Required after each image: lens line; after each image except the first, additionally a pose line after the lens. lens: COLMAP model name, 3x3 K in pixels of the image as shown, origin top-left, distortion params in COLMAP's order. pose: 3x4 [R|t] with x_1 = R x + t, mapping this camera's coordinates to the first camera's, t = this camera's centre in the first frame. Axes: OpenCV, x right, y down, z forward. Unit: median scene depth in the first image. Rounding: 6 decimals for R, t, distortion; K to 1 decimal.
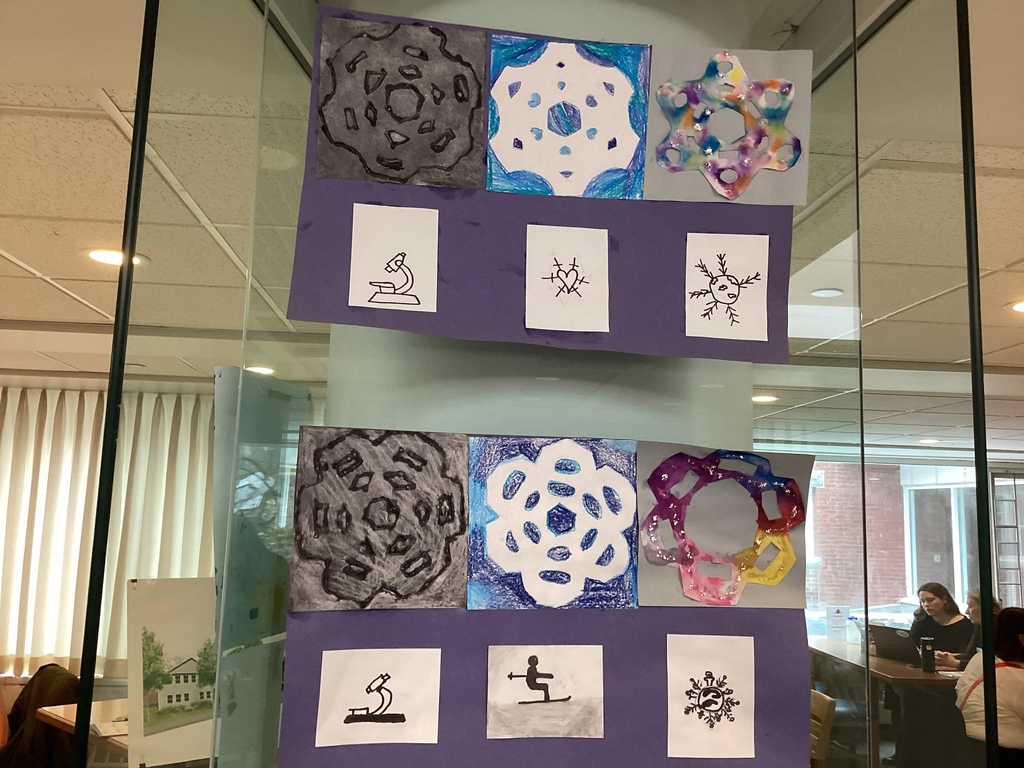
lens RADIAL K [[922.4, 0, 512.0], [0, 922.4, 384.0], [0, 0, 1]] dist [0.023870, -0.005658]
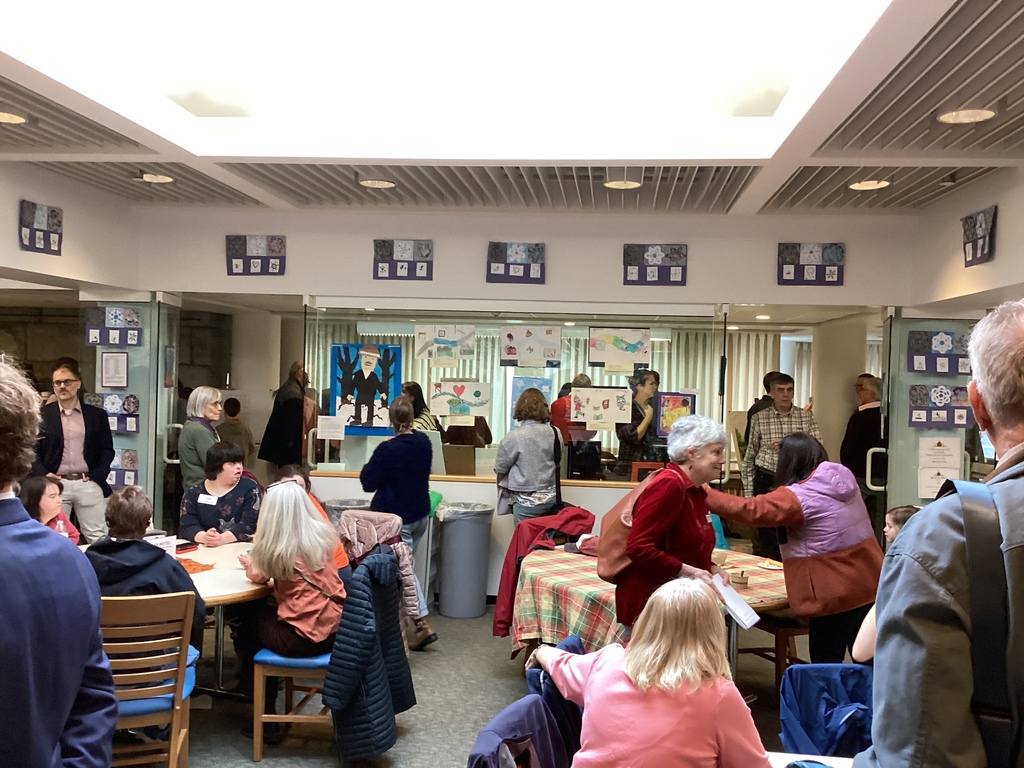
lens RADIAL K [[911.0, 0, 512.4], [0, 911.0, 379.4], [0, 0, 1]] dist [0.002817, -0.002365]
pose [[0.981838, -0.001521, -0.189716, -2.096881], [0.029859, 0.988745, 0.146601, -1.261719], [0.187358, -0.149603, 0.970833, -7.347495]]
